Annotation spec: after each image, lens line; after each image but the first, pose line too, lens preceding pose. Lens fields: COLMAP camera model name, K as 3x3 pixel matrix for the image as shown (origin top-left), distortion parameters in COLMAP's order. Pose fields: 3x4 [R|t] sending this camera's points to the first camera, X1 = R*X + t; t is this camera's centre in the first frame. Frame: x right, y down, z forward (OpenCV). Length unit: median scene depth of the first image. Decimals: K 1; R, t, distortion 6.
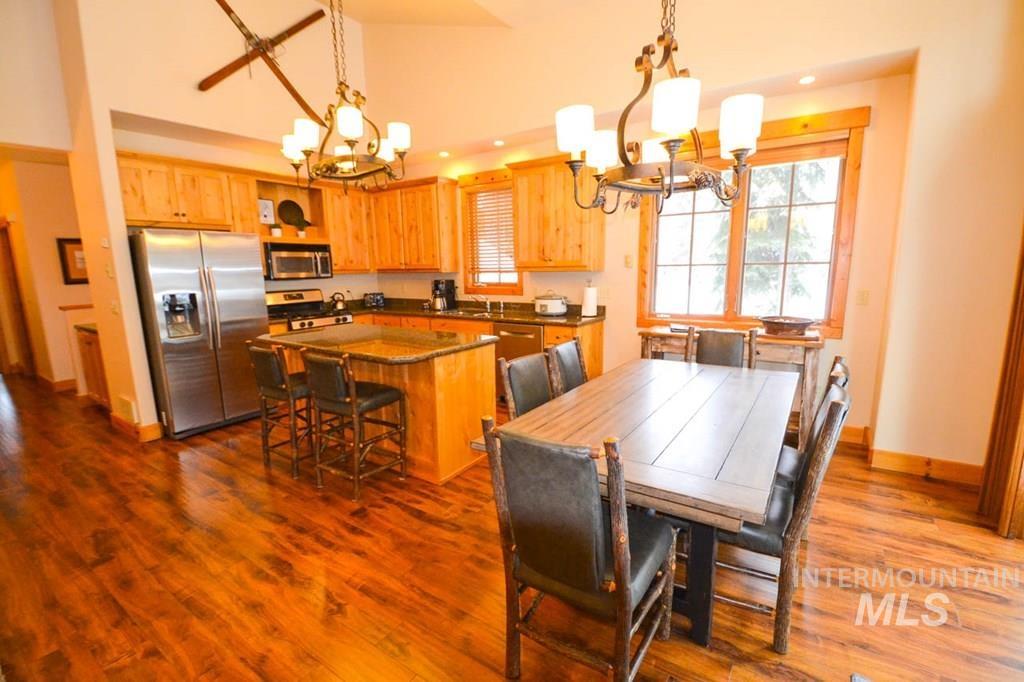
lens RADIAL K [[472.7, 0, 512.3], [0, 472.7, 347.8], [0, 0, 1]] dist [0.002989, -0.015434]
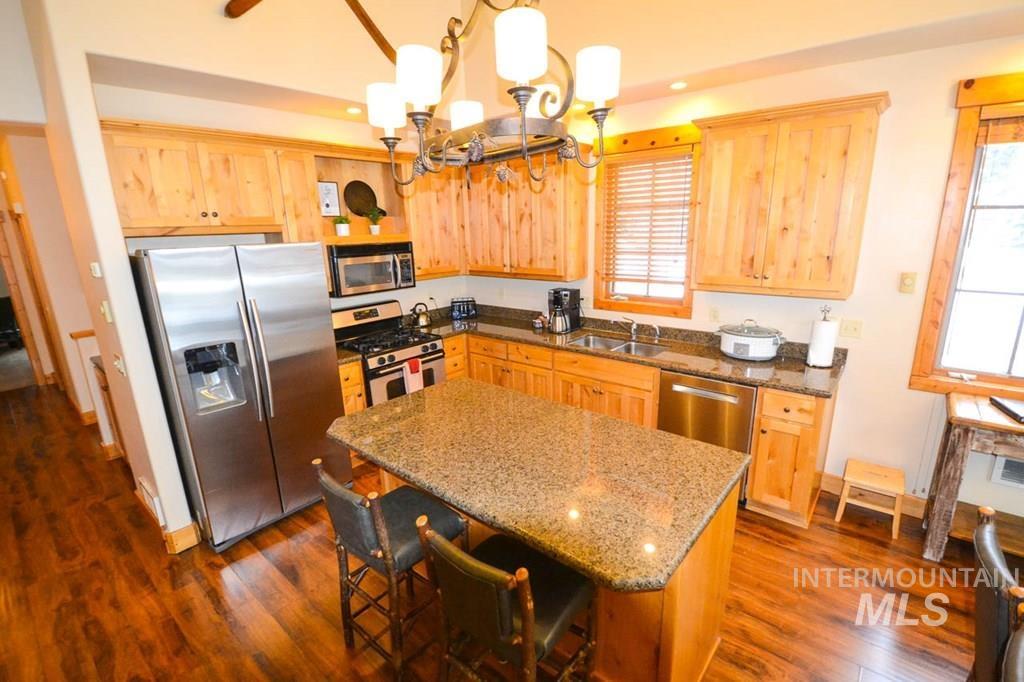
lens RADIAL K [[472.7, 0, 504.5], [0, 472.7, 348.6], [0, 0, 1]] dist [0.002989, -0.015434]
pose [[0.994313, 0.019383, -0.104722, -0.172319], [-0.009835, 0.995809, 0.090928, -0.127459], [0.106046, -0.089380, 0.990336, 0.292233]]
